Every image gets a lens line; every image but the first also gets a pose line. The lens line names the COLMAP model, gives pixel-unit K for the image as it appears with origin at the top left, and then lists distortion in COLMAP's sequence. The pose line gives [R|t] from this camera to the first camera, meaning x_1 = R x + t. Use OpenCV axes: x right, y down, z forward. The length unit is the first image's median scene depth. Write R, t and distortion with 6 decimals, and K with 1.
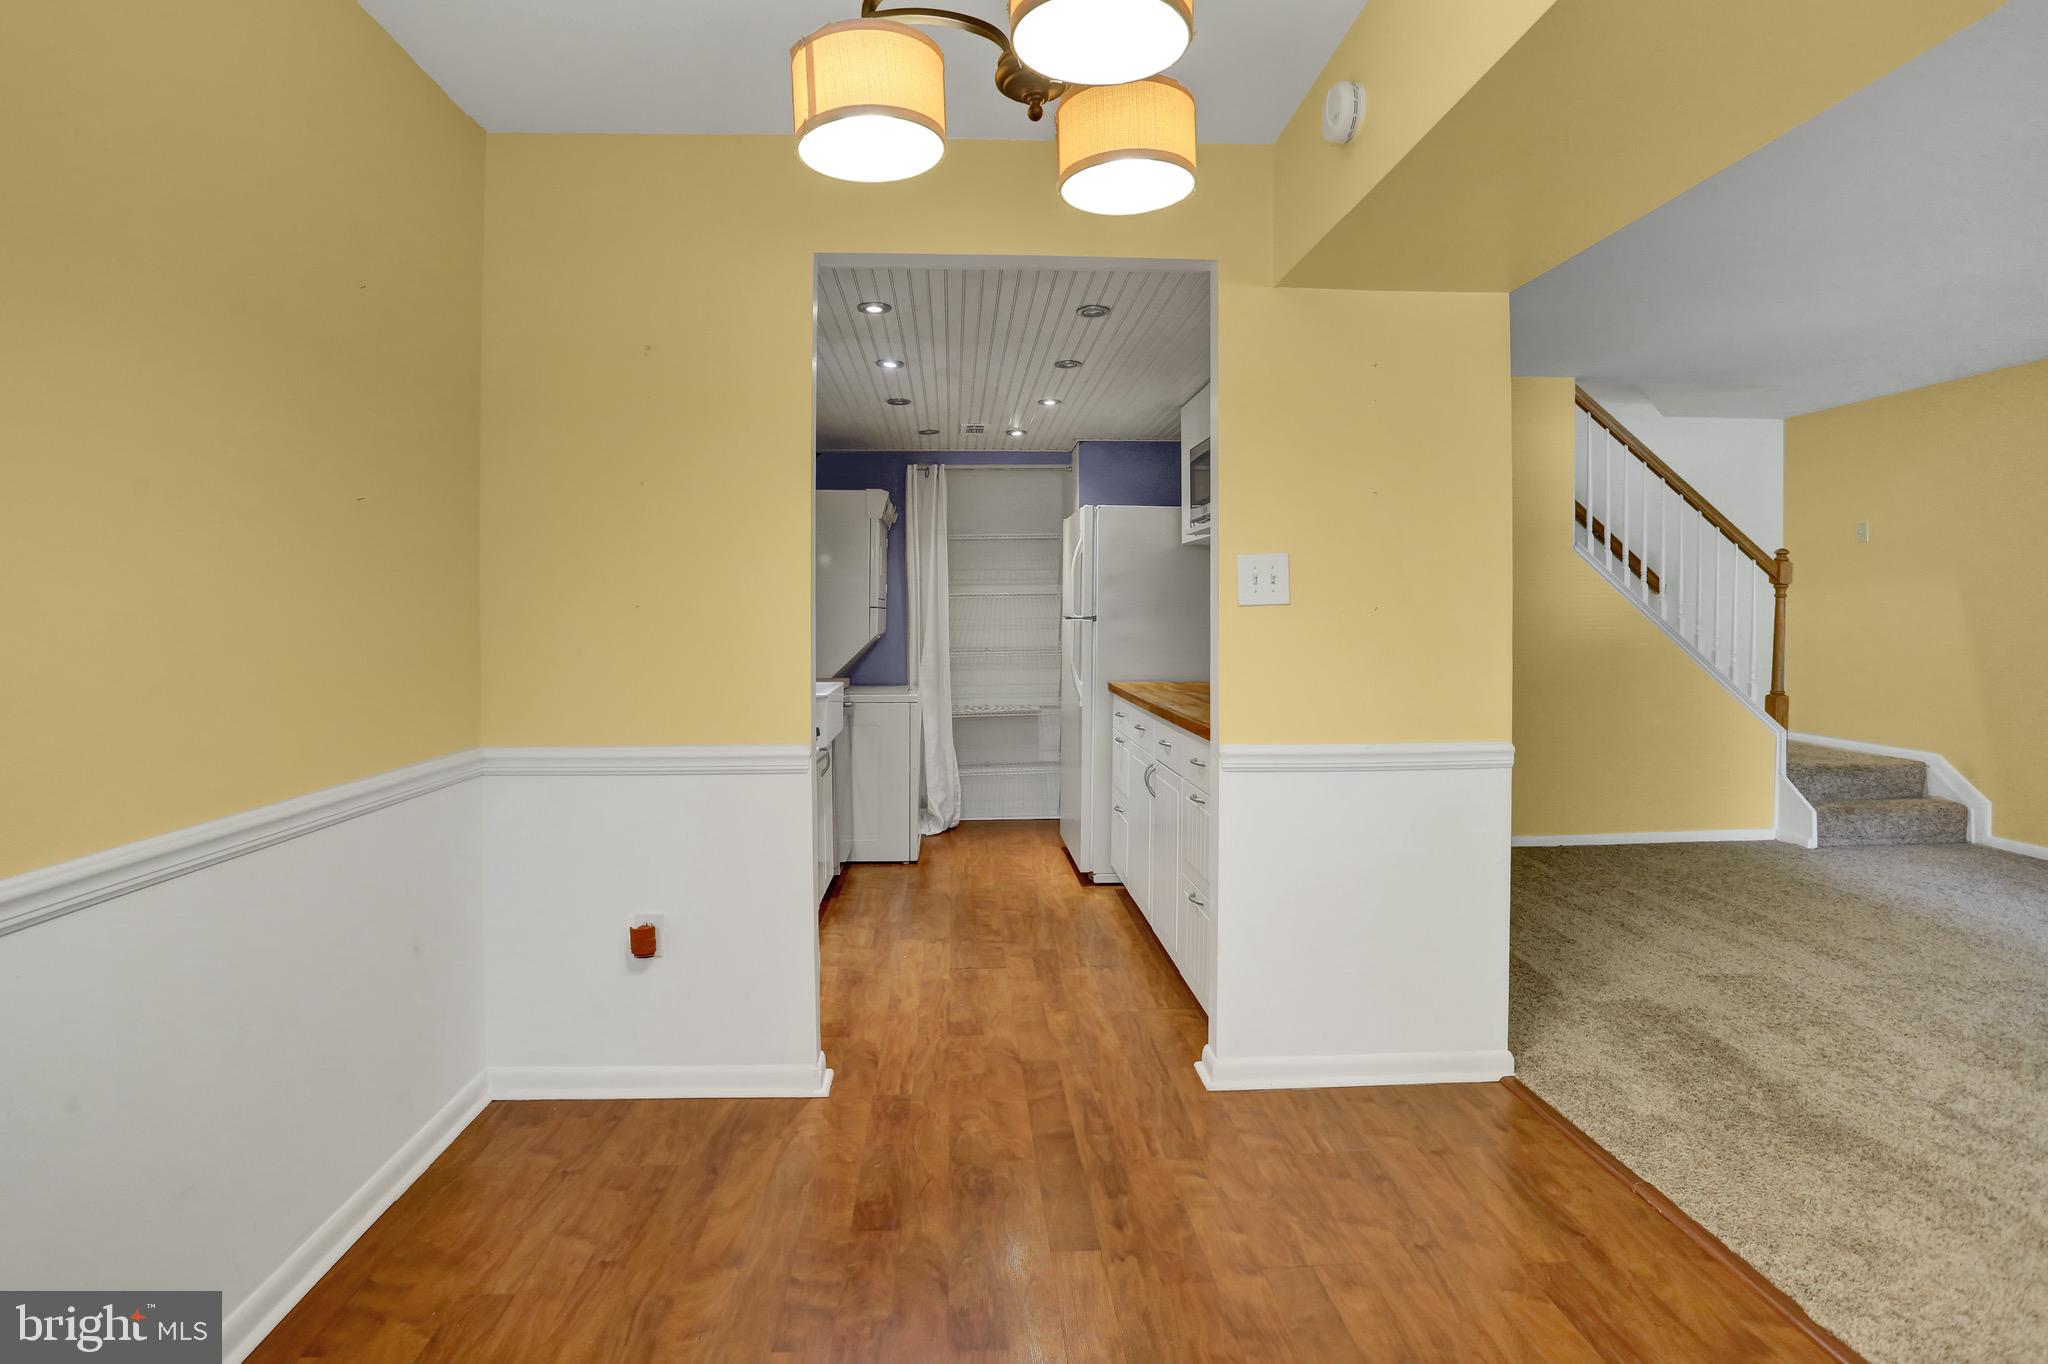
lens RADIAL K [[1037.2, 0, 1007.2], [0, 1037.2, 616.7], [0, 0, 1]] dist [-0.058314, 0.022075]
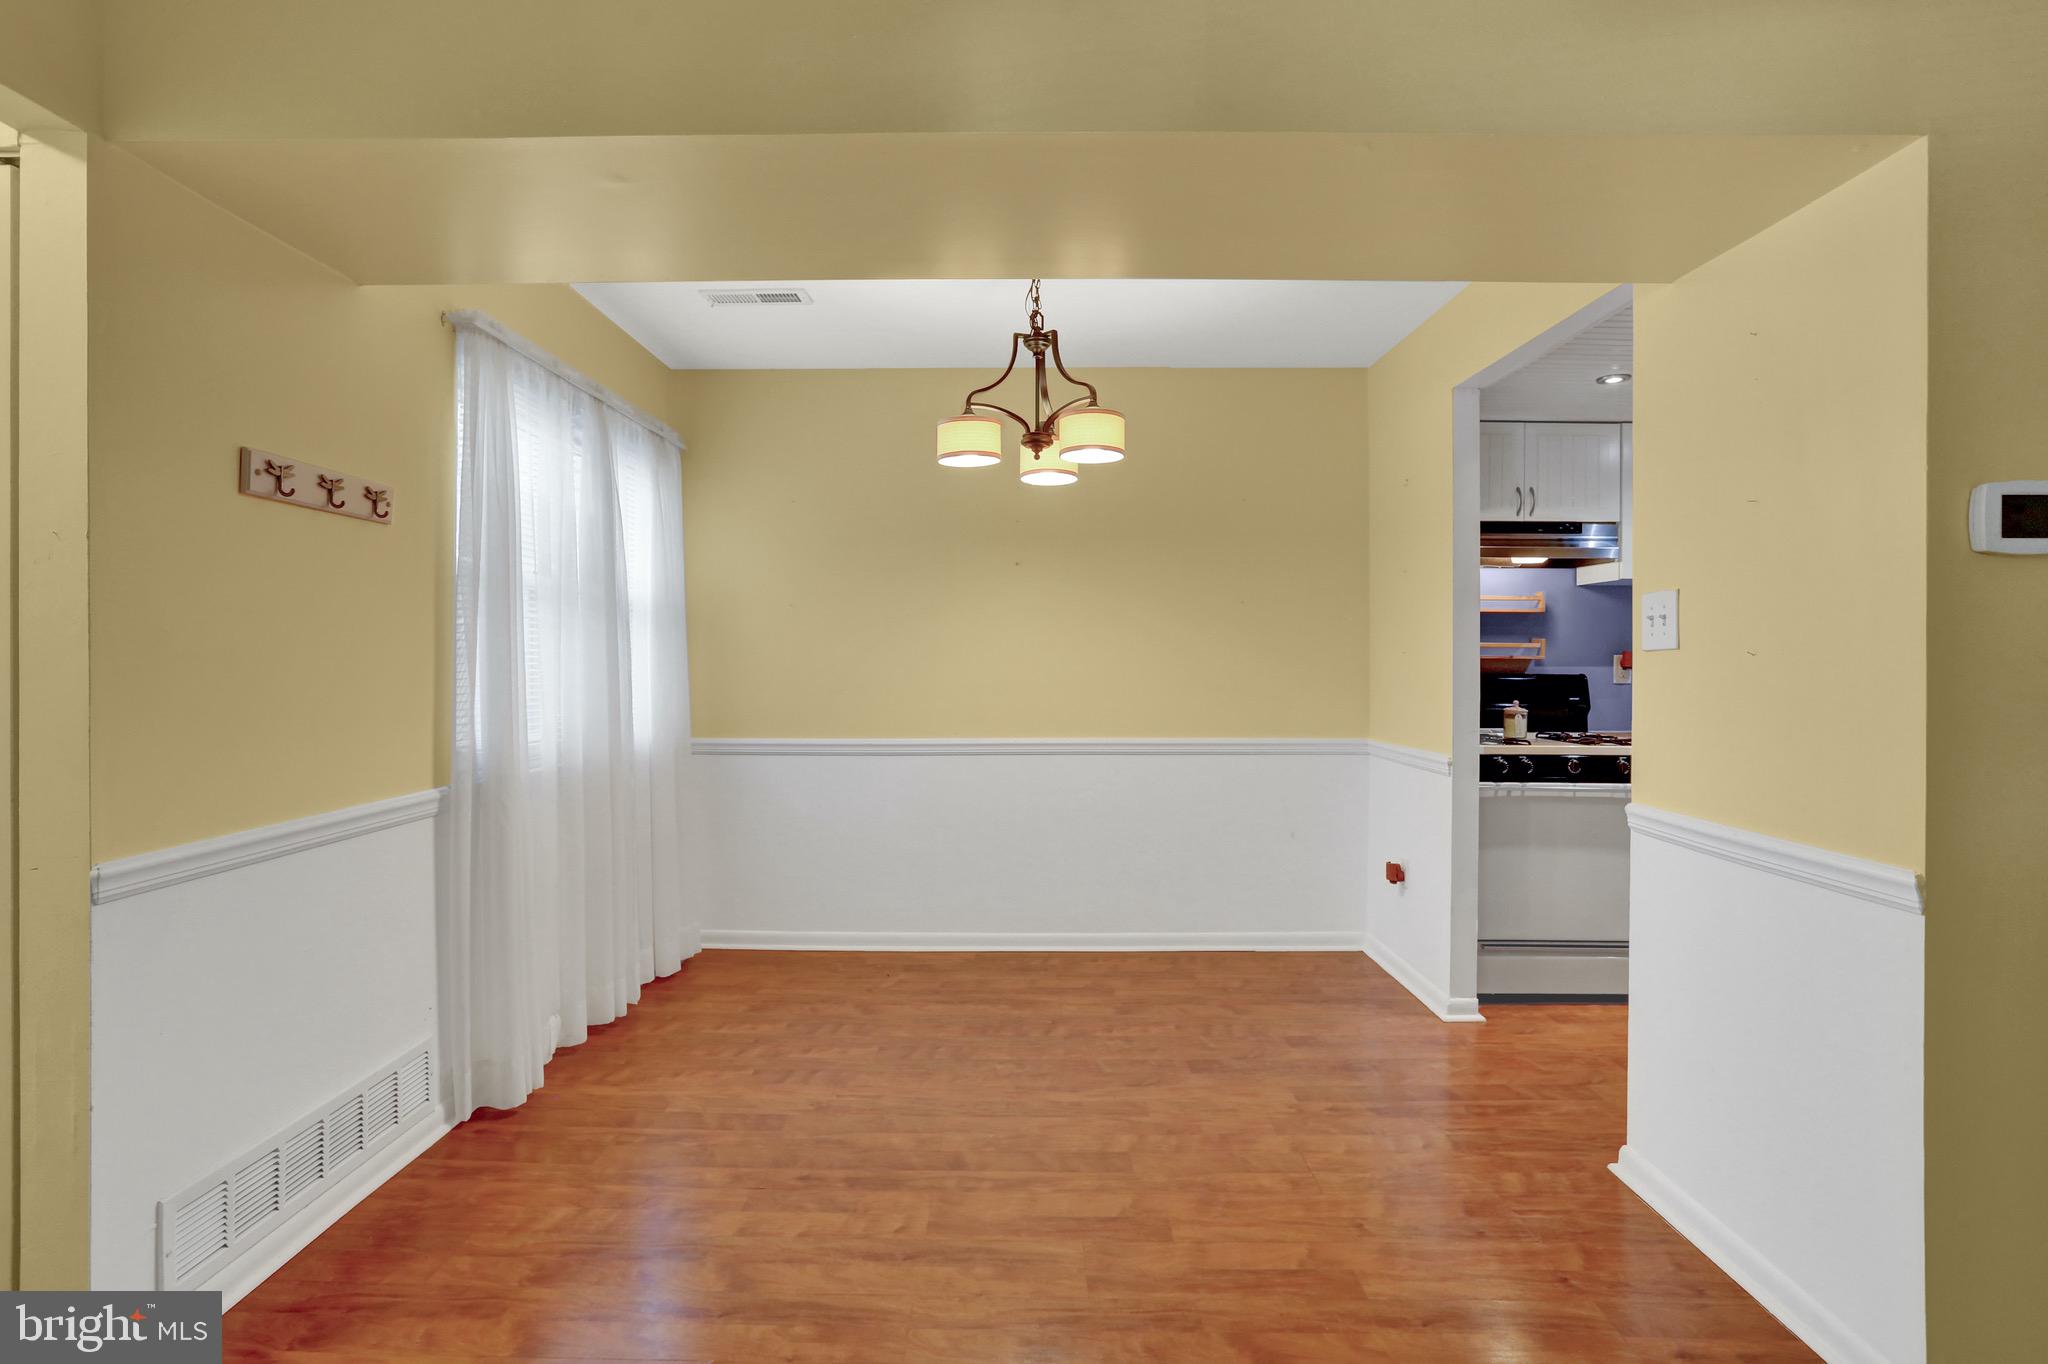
lens RADIAL K [[1037.2, 0, 973.7], [0, 1037.2, 657.4], [0, 0, 1]] dist [-0.058314, 0.022075]
pose [[-0.105331, -0.001297, -0.994436, 0.630809], [-0.003385, 0.999994, -0.000946, -0.000578], [0.994431, 0.003266, -0.105334, 0.277897]]
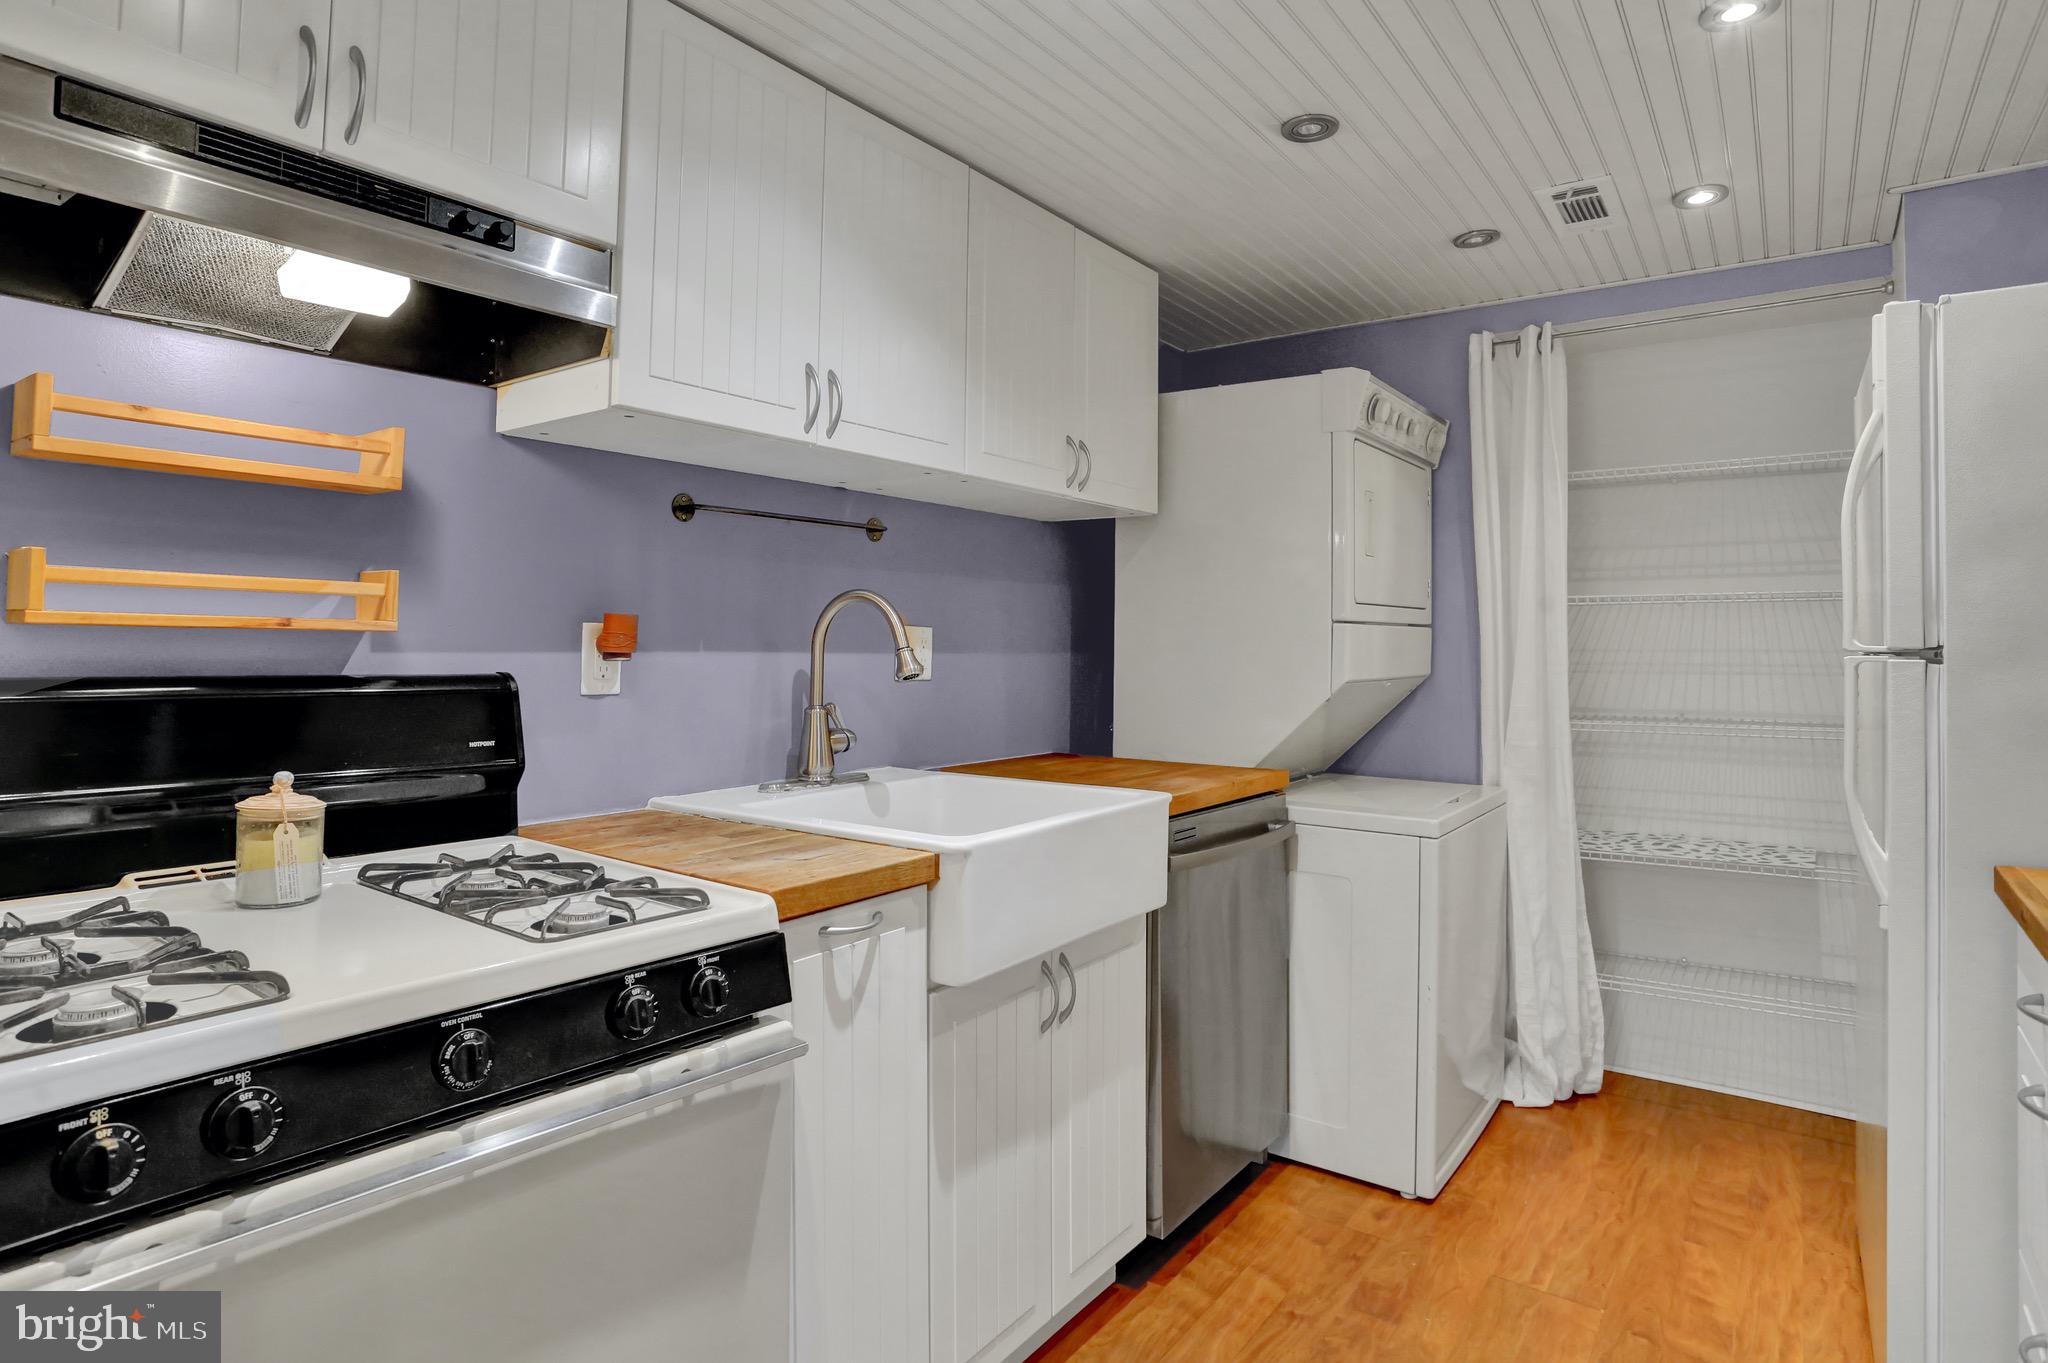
lens RADIAL K [[1061.4, 0, 1048.9], [0, 1061.4, 607.2], [0, 0, 1]] dist [-0.049676, 0.013969]
pose [[0.787596, -0.013573, -0.616043, 0.059200], [-0.007038, 0.999494, -0.031019, -0.000468], [0.616152, 0.028767, 0.787102, 0.544086]]
